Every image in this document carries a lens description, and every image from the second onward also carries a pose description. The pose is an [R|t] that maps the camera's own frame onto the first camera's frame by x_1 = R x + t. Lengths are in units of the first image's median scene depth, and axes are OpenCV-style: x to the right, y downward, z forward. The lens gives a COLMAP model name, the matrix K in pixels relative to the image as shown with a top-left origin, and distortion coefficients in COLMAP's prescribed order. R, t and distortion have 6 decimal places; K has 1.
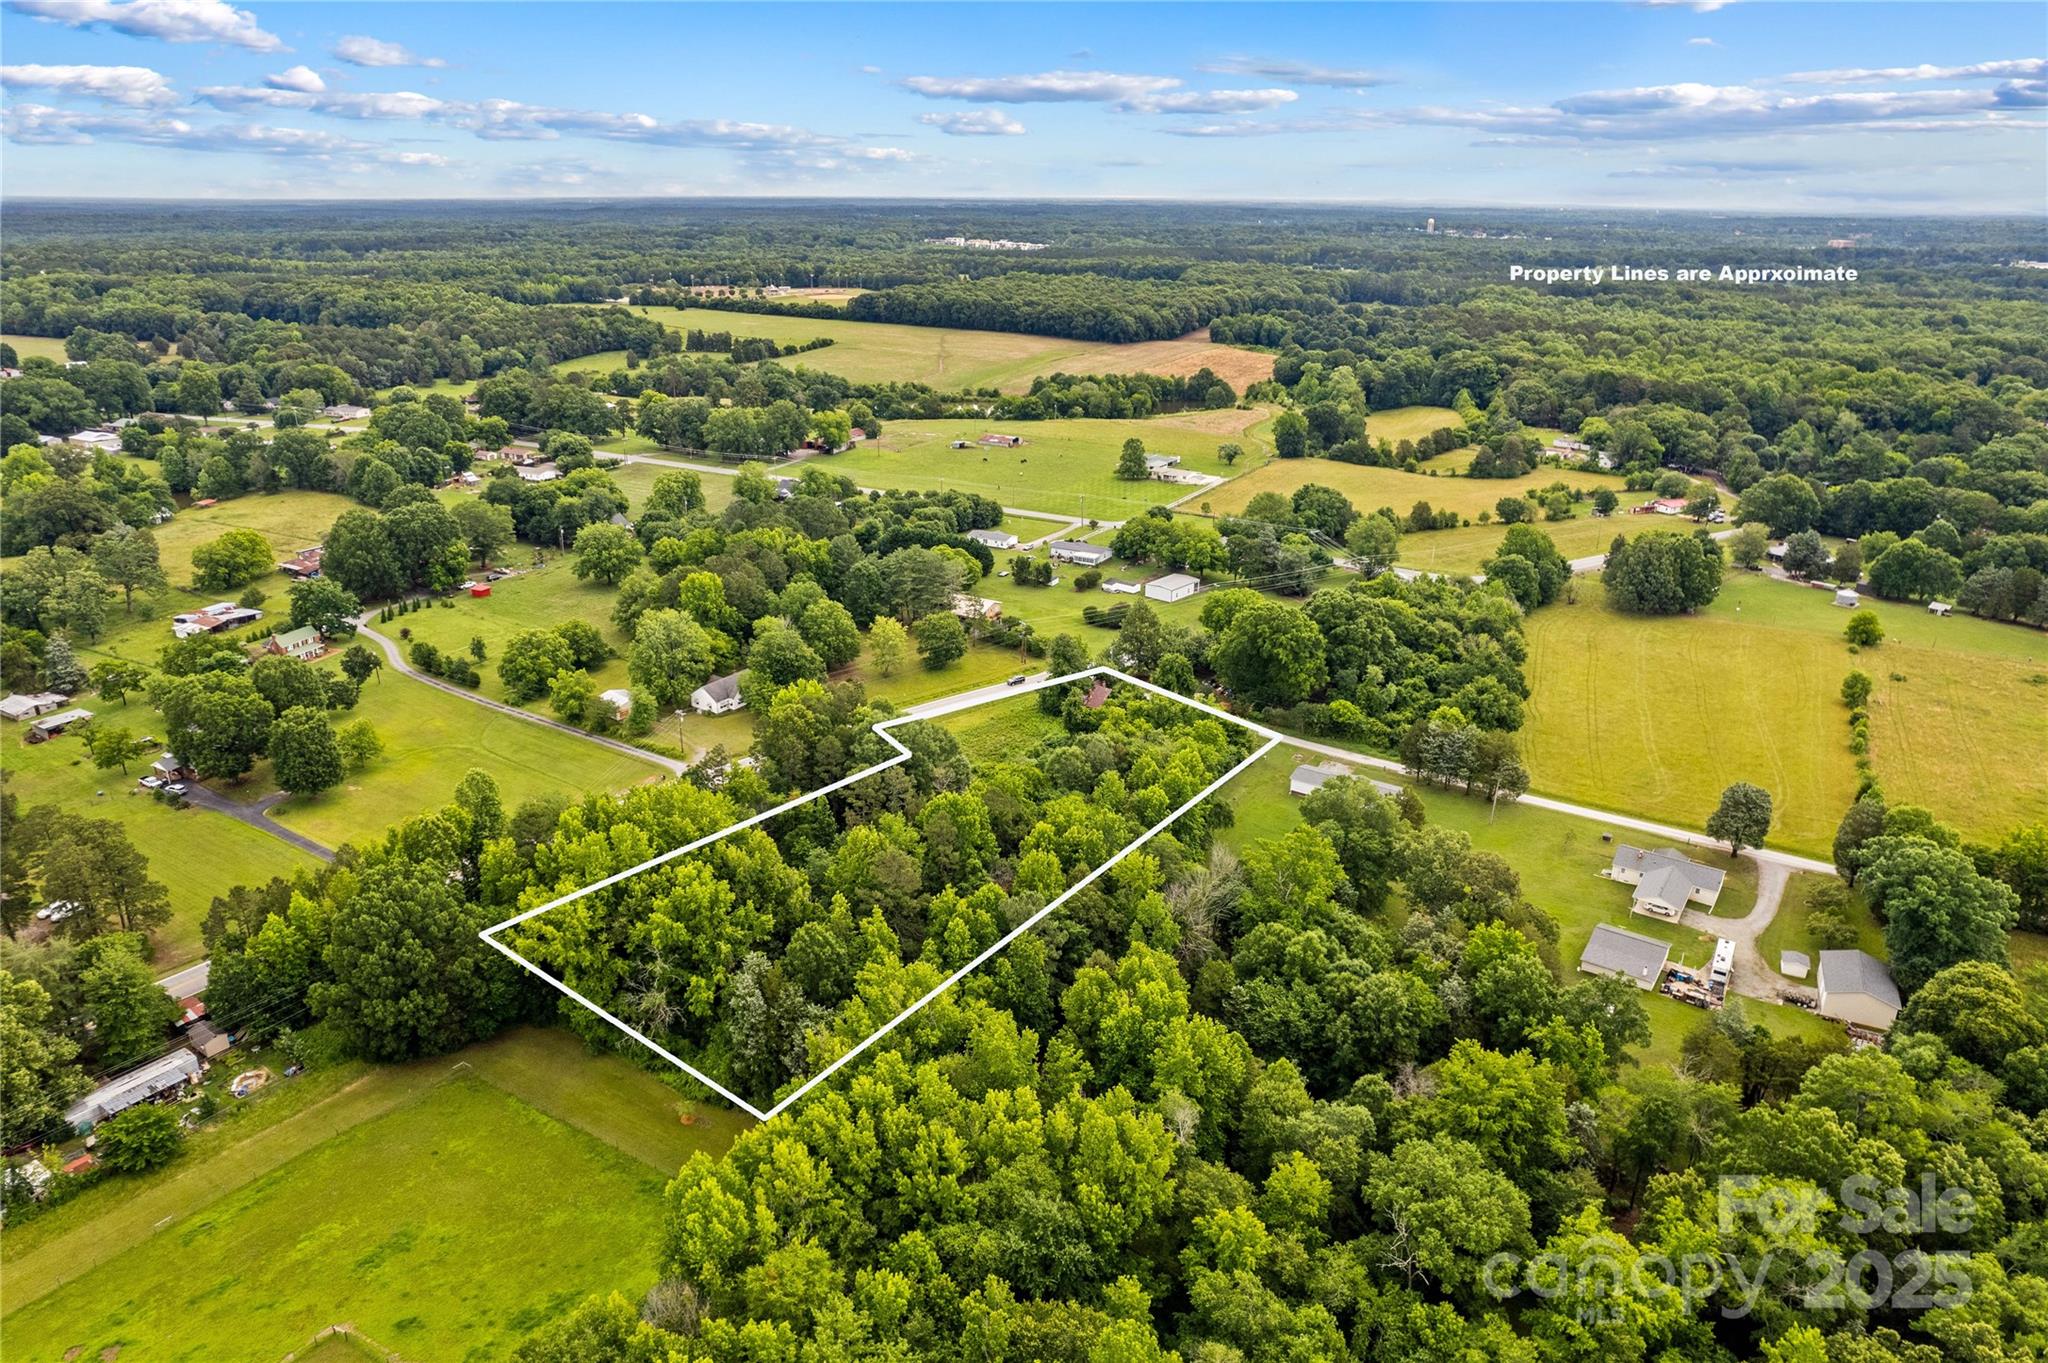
lens RADIAL K [[1311.7, 0, 1024.0], [0, 1311.7, 681.5], [0, 0, 1]] dist [-0.067099, 0.055225]
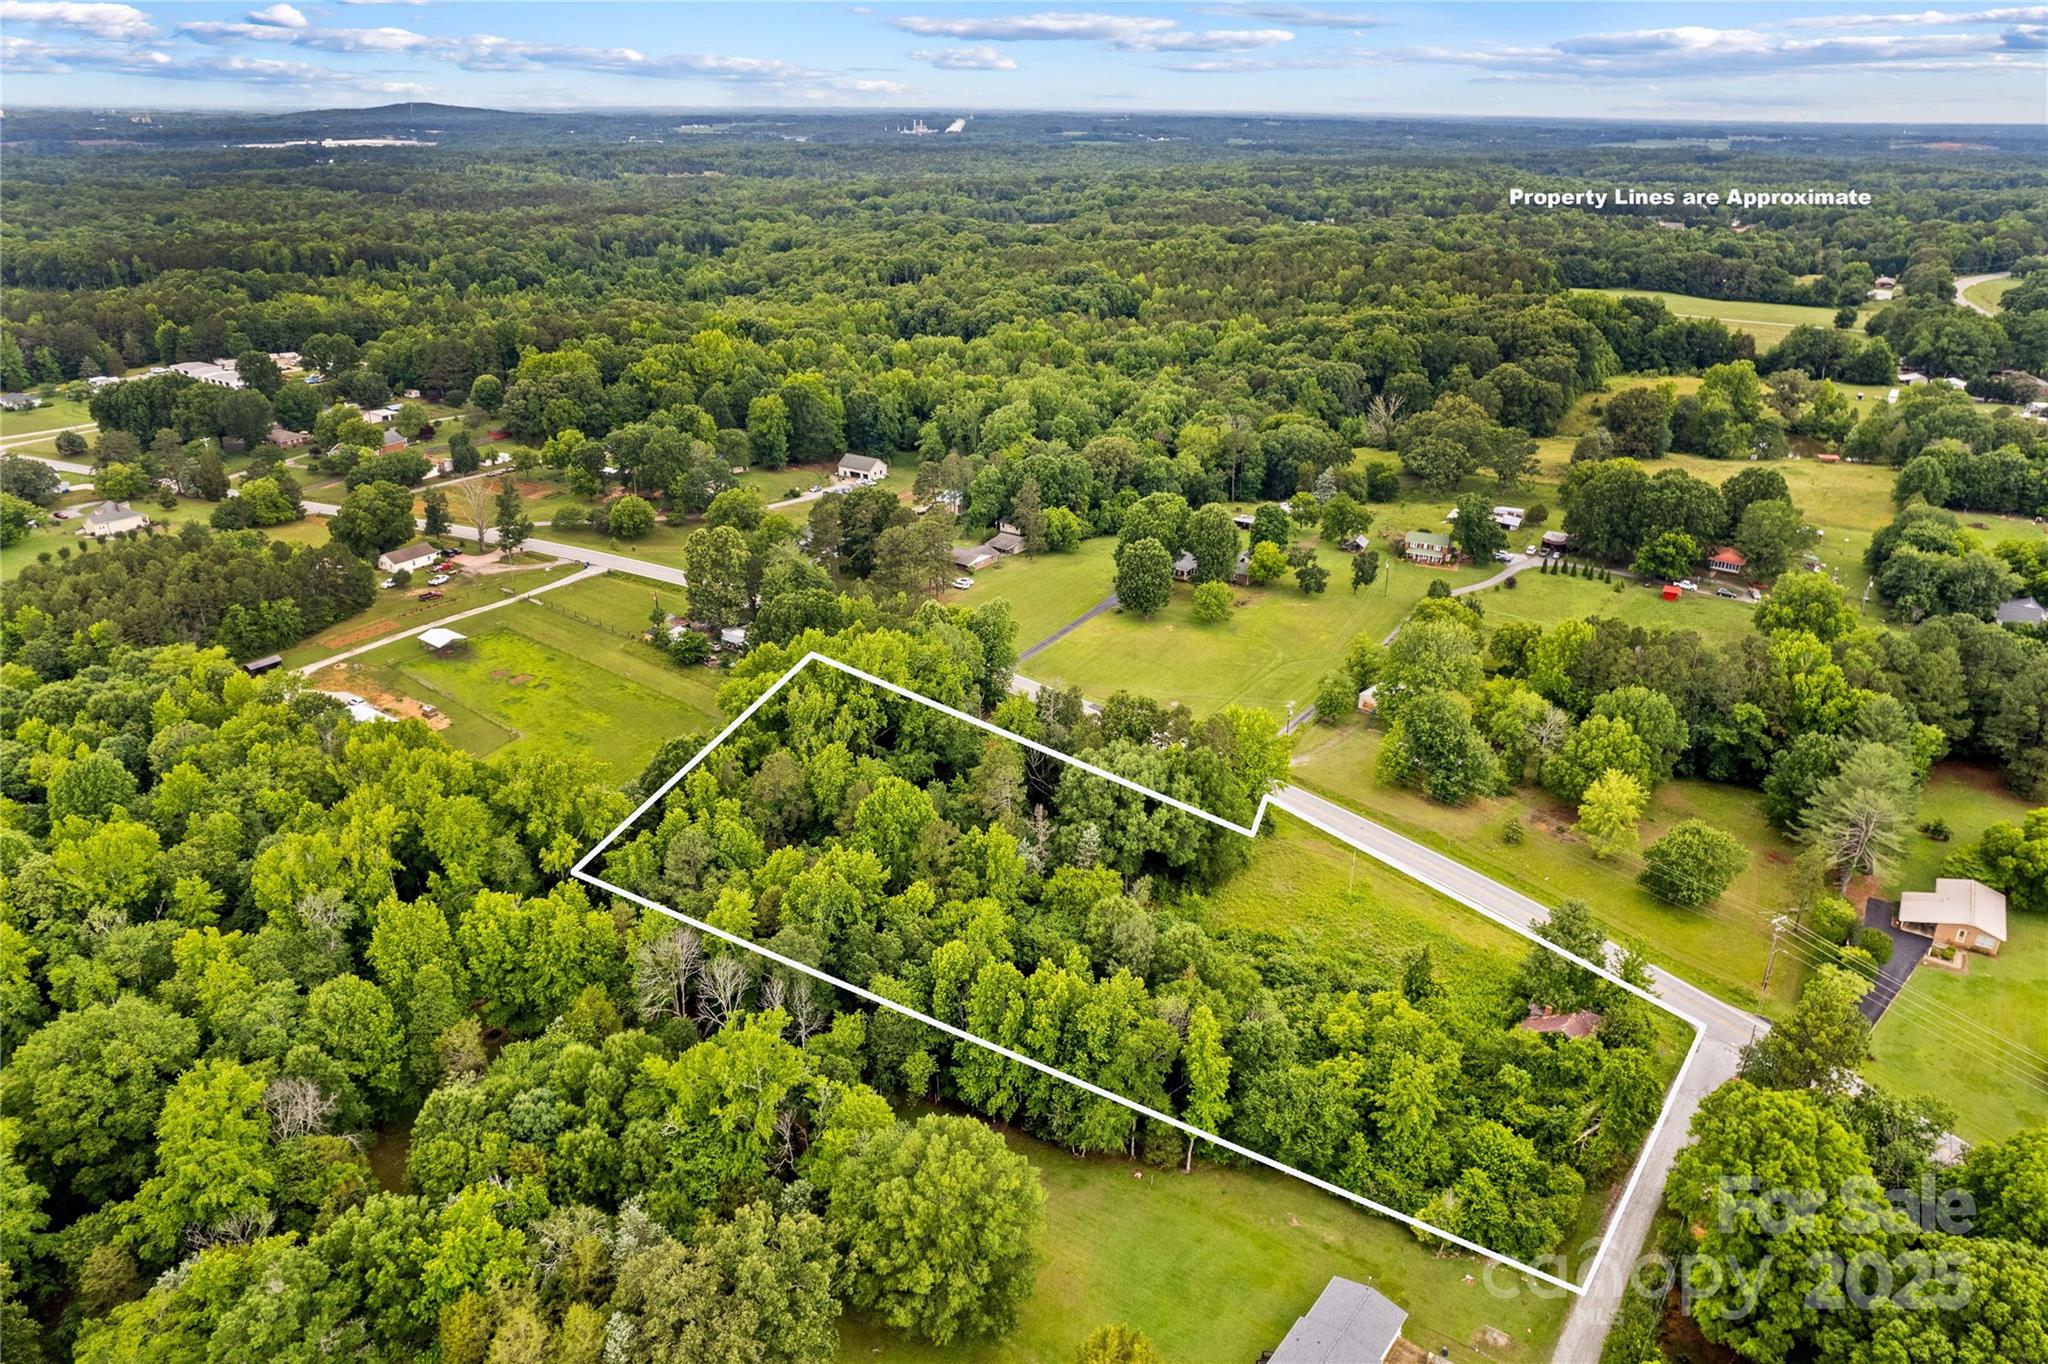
lens RADIAL K [[1364.2, 0, 1016.6], [0, 1364.2, 686.2], [0, 0, 1]] dist [-0.065837, 0.054265]
pose [[-0.045285, 0.393079, -0.918389, 0.451432], [-0.361872, 0.850440, 0.381839, -0.208388], [0.931127, 0.349631, 0.103732, 0.554466]]
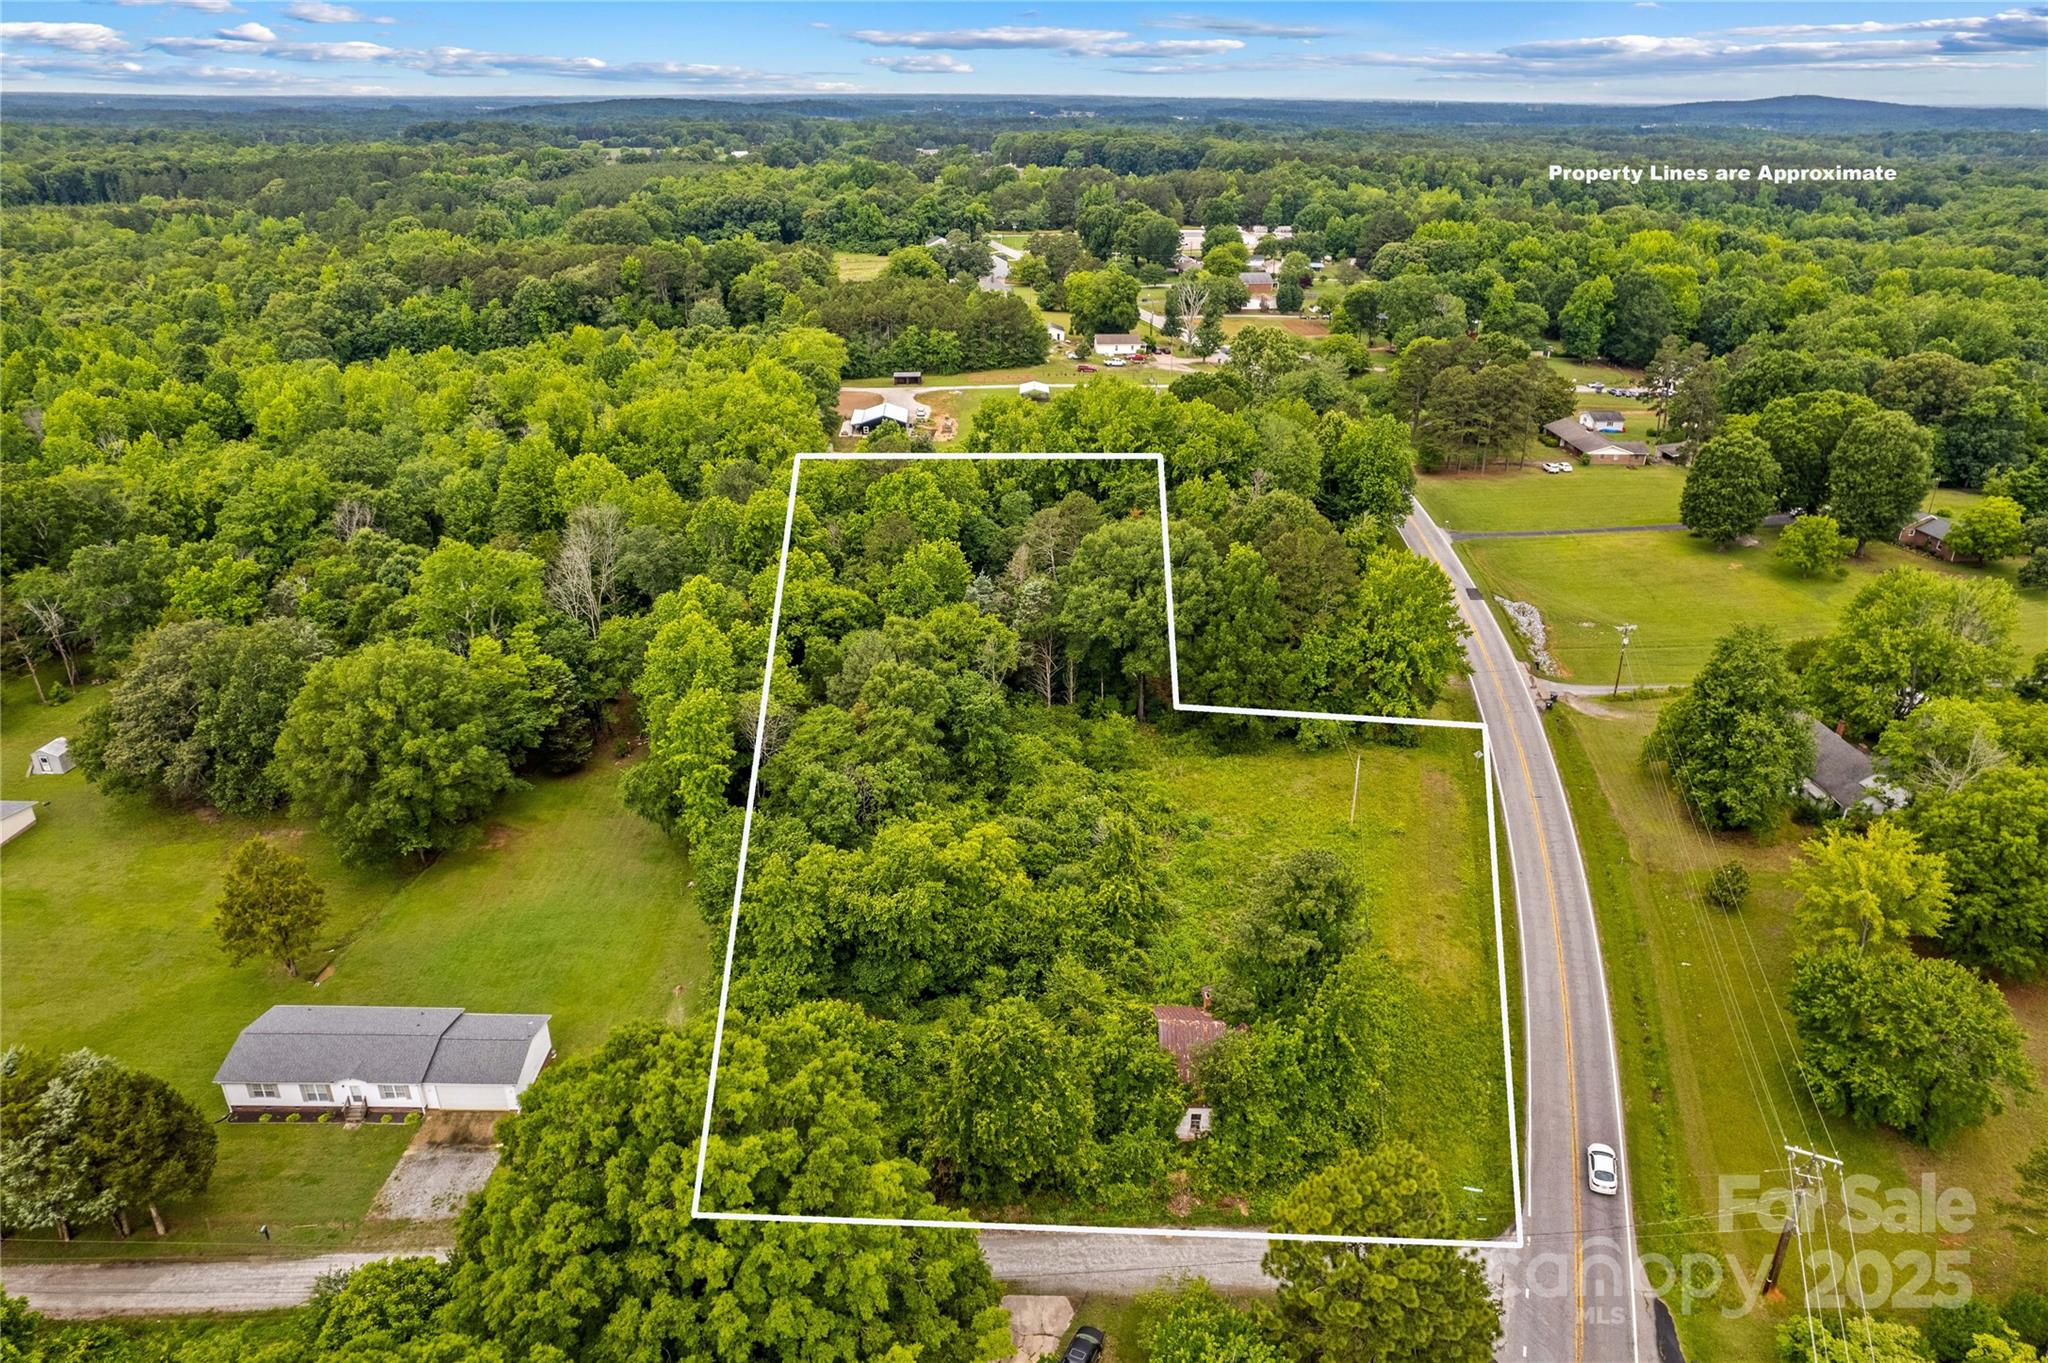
lens RADIAL K [[1311.7, 0, 1024.0], [0, 1311.7, 681.5], [0, 0, 1]] dist [-0.067099, 0.055225]
pose [[-0.817756, 0.229179, -0.527970, 0.206114], [-0.212114, 0.732743, 0.646603, -0.210220], [0.535054, 0.640753, -0.550593, 0.906753]]
